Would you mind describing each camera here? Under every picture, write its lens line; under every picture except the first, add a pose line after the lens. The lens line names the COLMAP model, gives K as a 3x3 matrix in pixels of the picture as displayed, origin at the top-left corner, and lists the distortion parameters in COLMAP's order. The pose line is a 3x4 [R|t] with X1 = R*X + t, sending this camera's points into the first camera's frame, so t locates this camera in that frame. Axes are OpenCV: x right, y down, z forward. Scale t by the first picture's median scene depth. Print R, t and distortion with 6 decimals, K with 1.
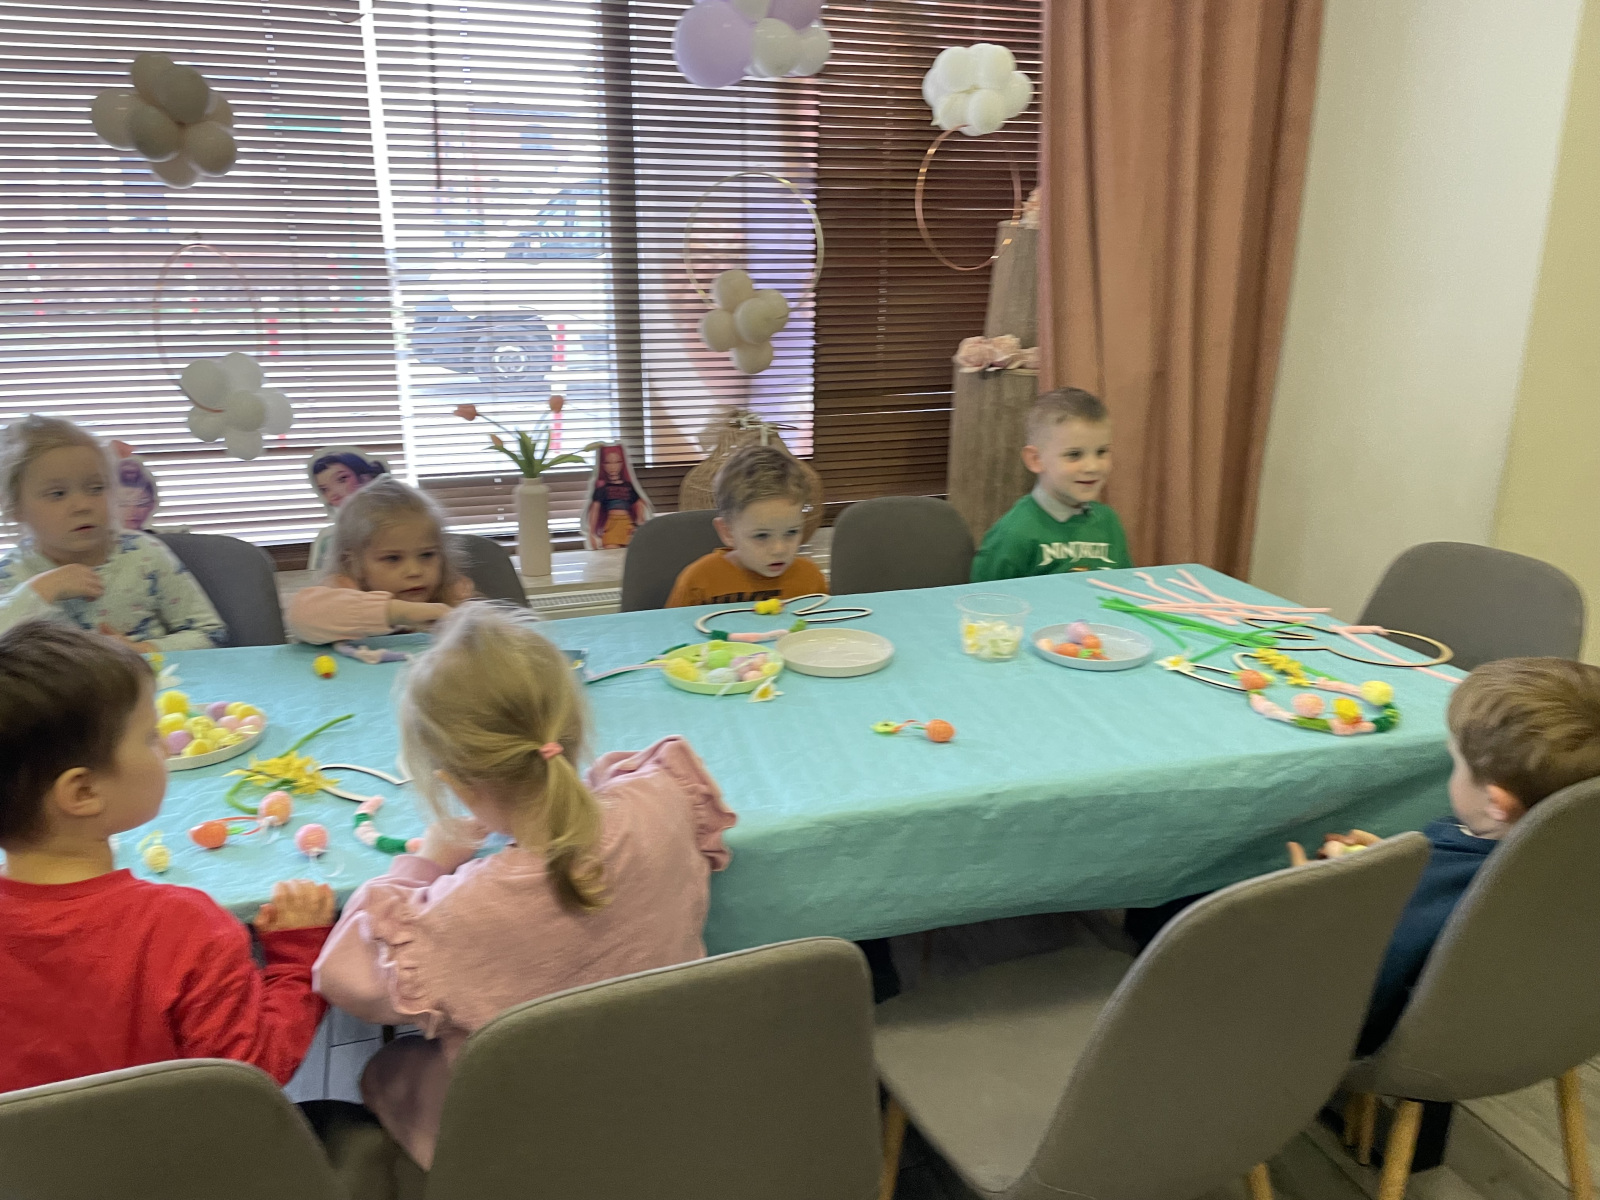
lens RADIAL K [[1216.4, 0, 788.1], [0, 1216.4, 616.7], [0, 0, 1]] dist [0.072464, -0.088808]
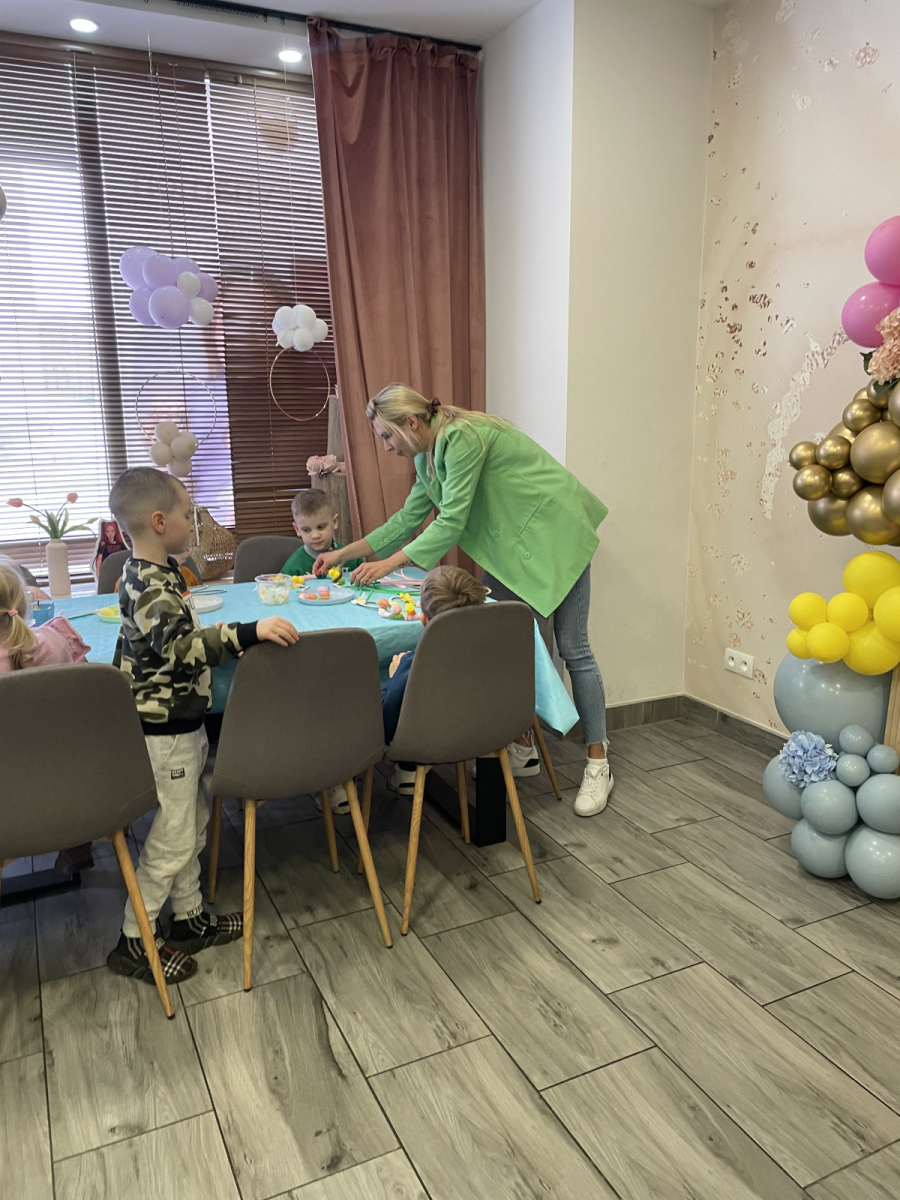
lens RADIAL K [[912.3, 0, 451.3], [0, 912.3, 596.6], [0, 0, 1]] dist [0.072464, -0.088808]
pose [[0.991054, -0.043727, 0.126096, 0.172253], [0.053786, 0.995540, -0.077504, 0.096935], [-0.122145, 0.083593, 0.988986, -0.361153]]
